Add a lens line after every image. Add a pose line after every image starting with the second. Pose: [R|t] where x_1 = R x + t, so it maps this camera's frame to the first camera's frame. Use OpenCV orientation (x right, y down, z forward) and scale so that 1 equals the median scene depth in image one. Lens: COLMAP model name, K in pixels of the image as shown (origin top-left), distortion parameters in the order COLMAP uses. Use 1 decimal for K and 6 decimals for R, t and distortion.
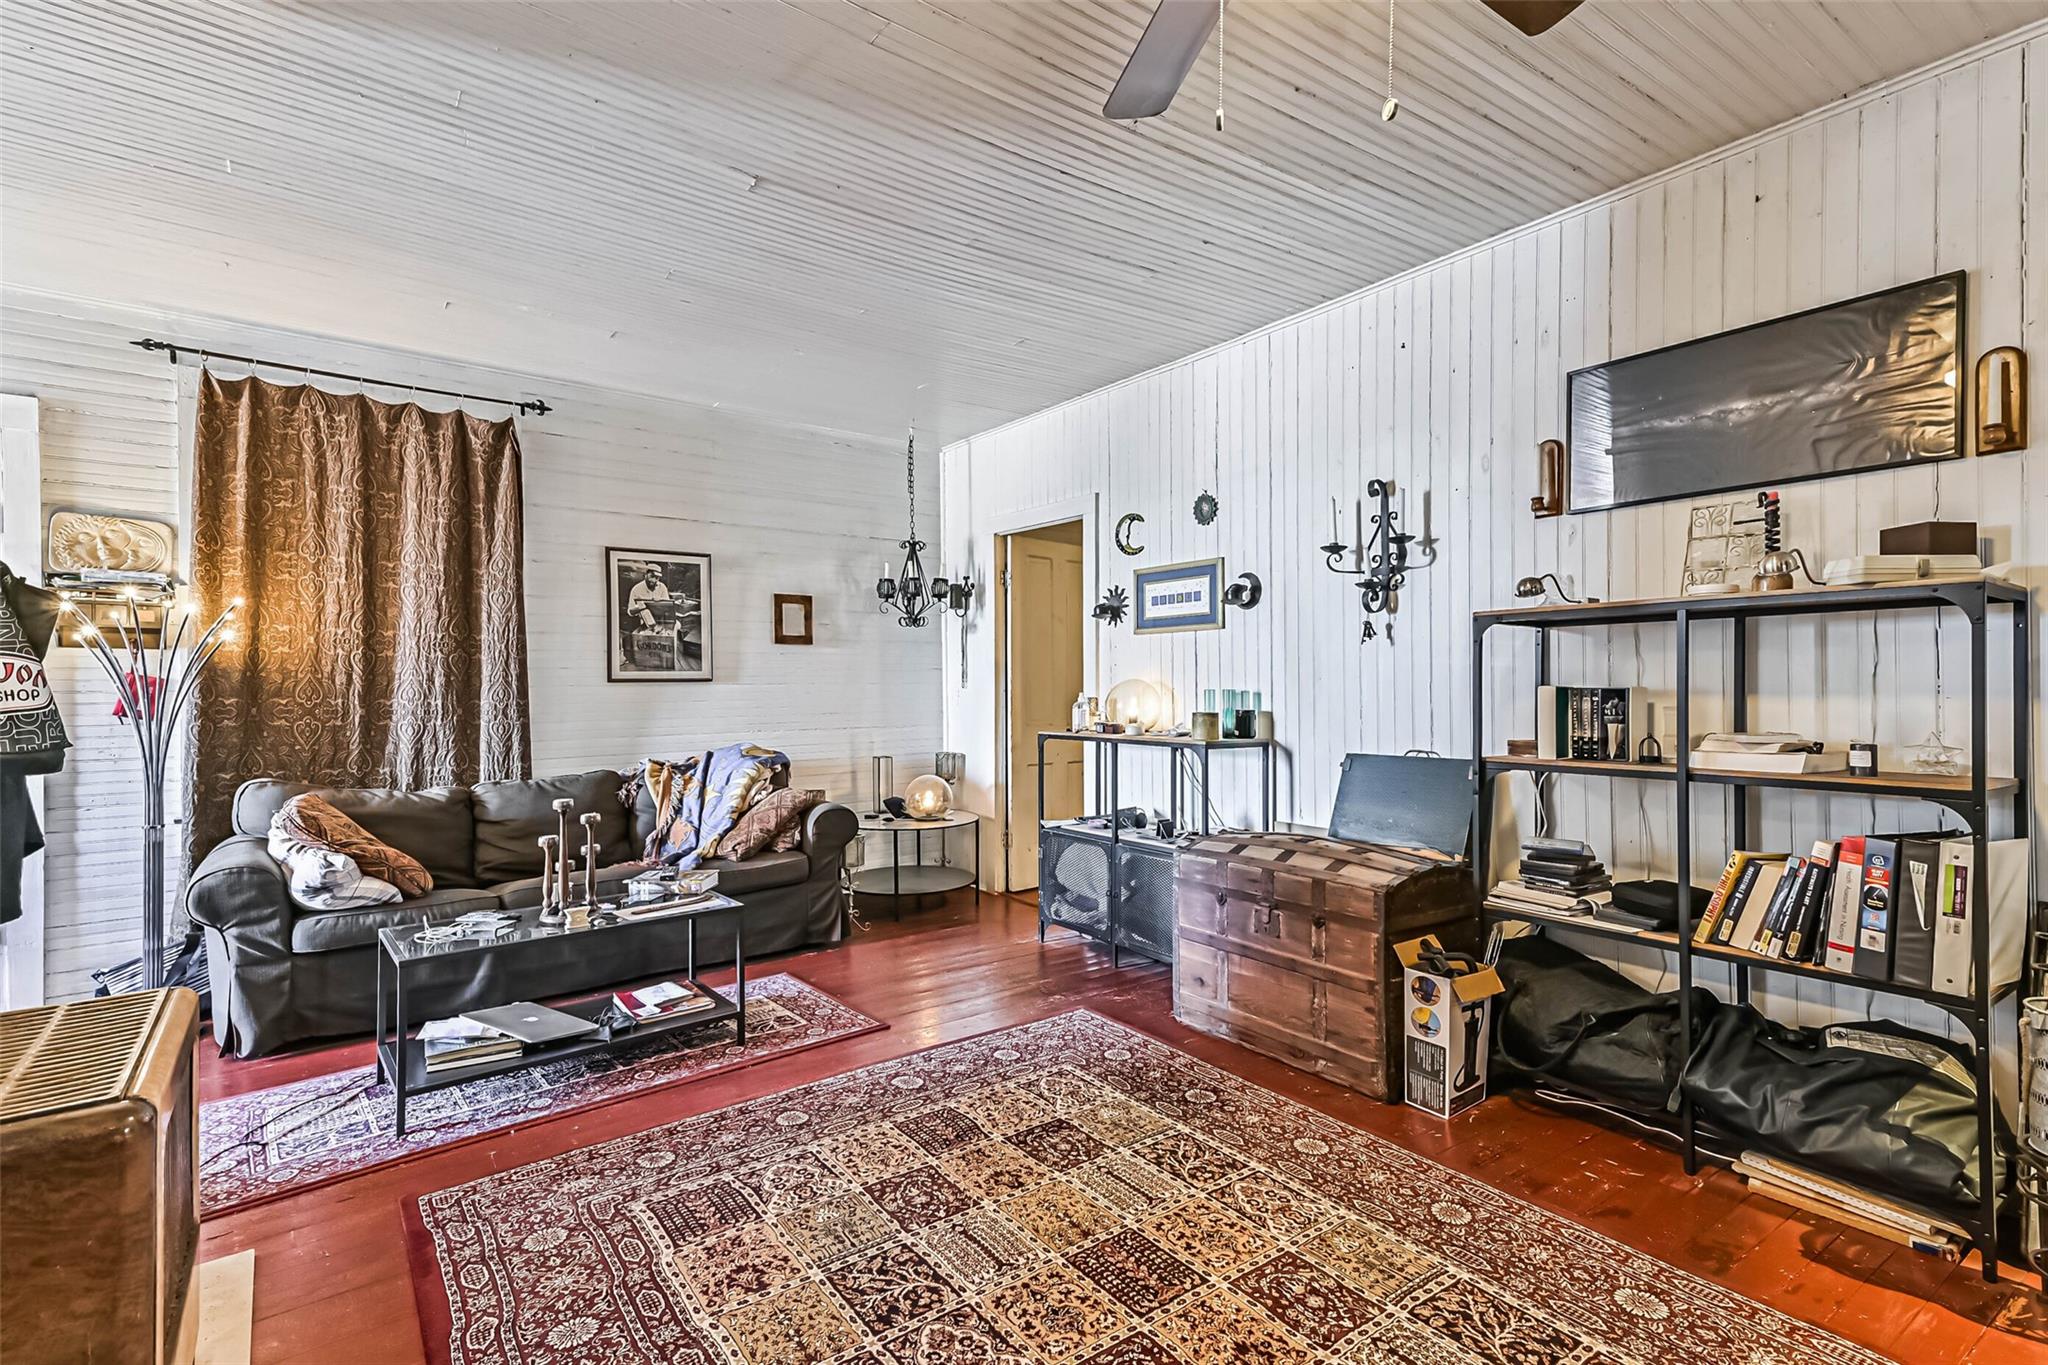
lens RADIAL K [[1001.8, 0, 1023.5], [0, 1001.8, 658.6], [0, 0, 1]] dist [0.026798, -0.000254]
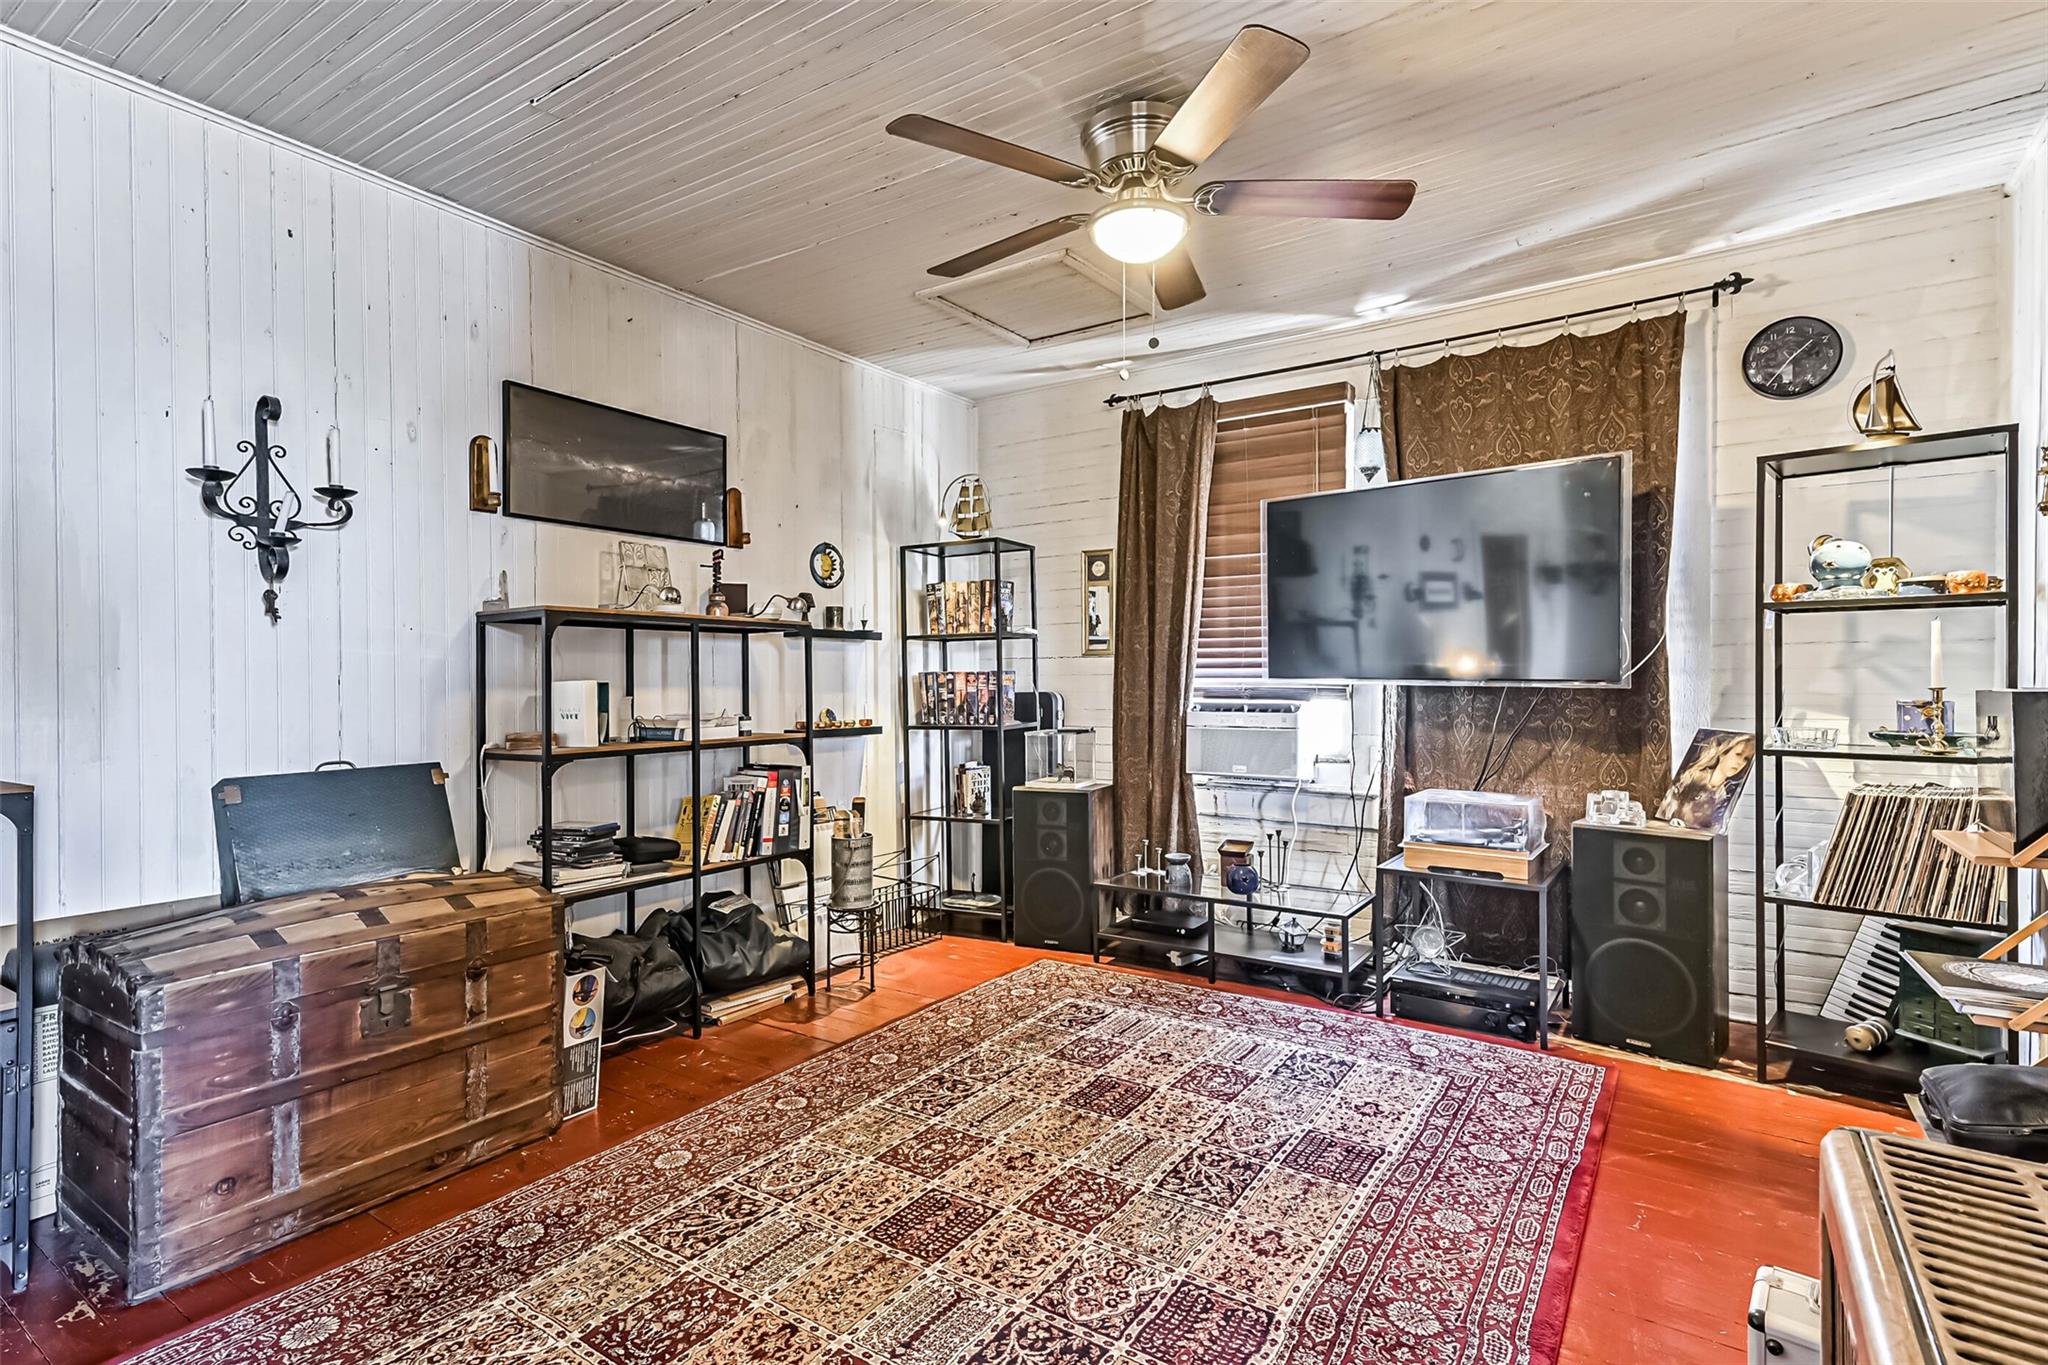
lens RADIAL K [[1002.5, 0, 1024.0], [0, 1002.5, 682.5], [0, 0, 1]] dist [-0.000834, 0.000320]
pose [[-0.346576, -0.007309, 0.937993, -0.884498], [-0.008886, 0.999950, 0.004509, 0.020034], [-0.937980, -0.006772, -0.346624, 1.231482]]
